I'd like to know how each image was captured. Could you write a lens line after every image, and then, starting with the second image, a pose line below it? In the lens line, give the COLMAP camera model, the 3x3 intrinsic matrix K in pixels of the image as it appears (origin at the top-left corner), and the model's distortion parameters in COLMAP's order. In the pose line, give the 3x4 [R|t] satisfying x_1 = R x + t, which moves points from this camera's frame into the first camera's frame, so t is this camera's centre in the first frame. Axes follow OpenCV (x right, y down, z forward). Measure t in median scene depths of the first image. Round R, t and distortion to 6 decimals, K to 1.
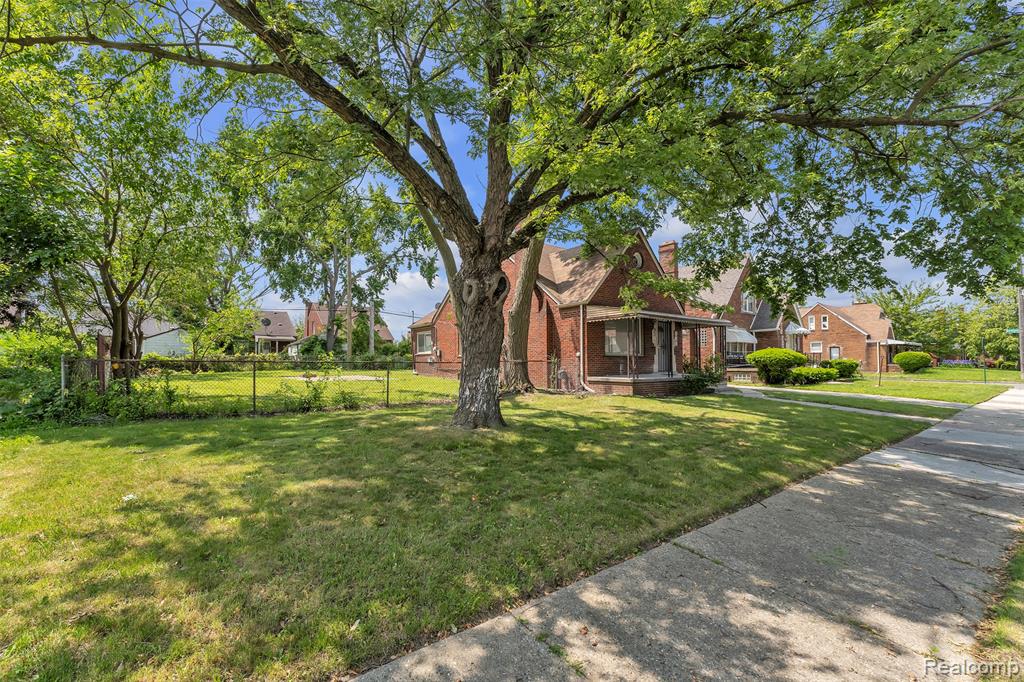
lens RADIAL K [[435.5, 0, 475.9], [0, 435.5, 350.6], [0, 0, 1]] dist [0.002189, 0.000255]
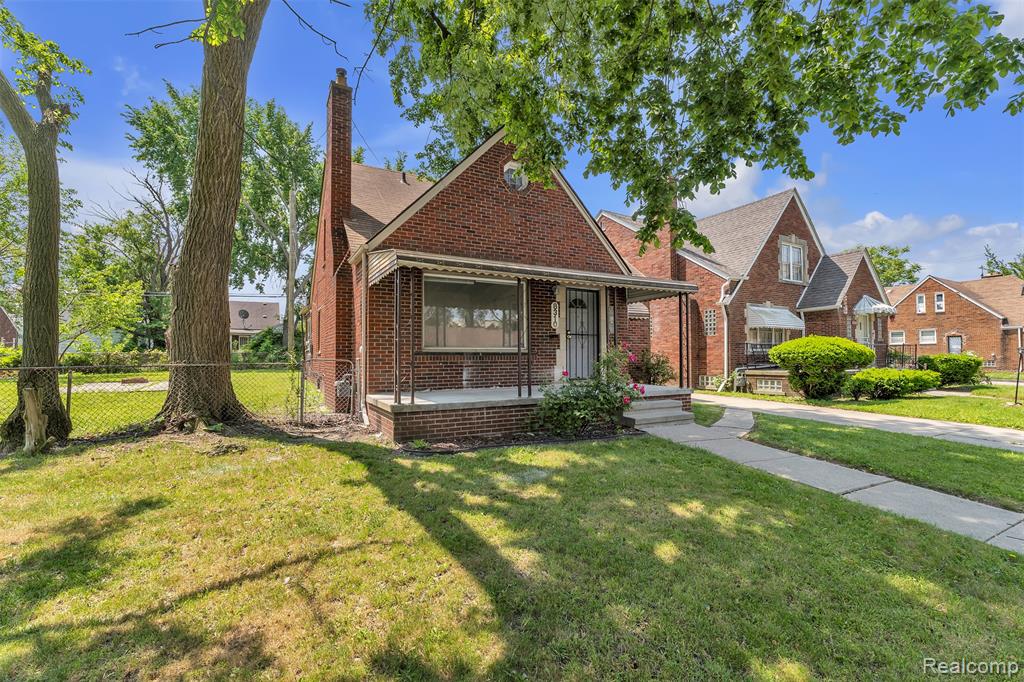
lens RADIAL K [[453.3, 0, 512.0], [0, 453.3, 341.0], [0, 0, 1]] dist [-0.002990, -0.000514]
pose [[0.994485, -0.008909, -0.104500, 0.291837], [0.007909, 0.999919, -0.009982, 0.003217], [0.104581, 0.009101, 0.994475, 0.304415]]
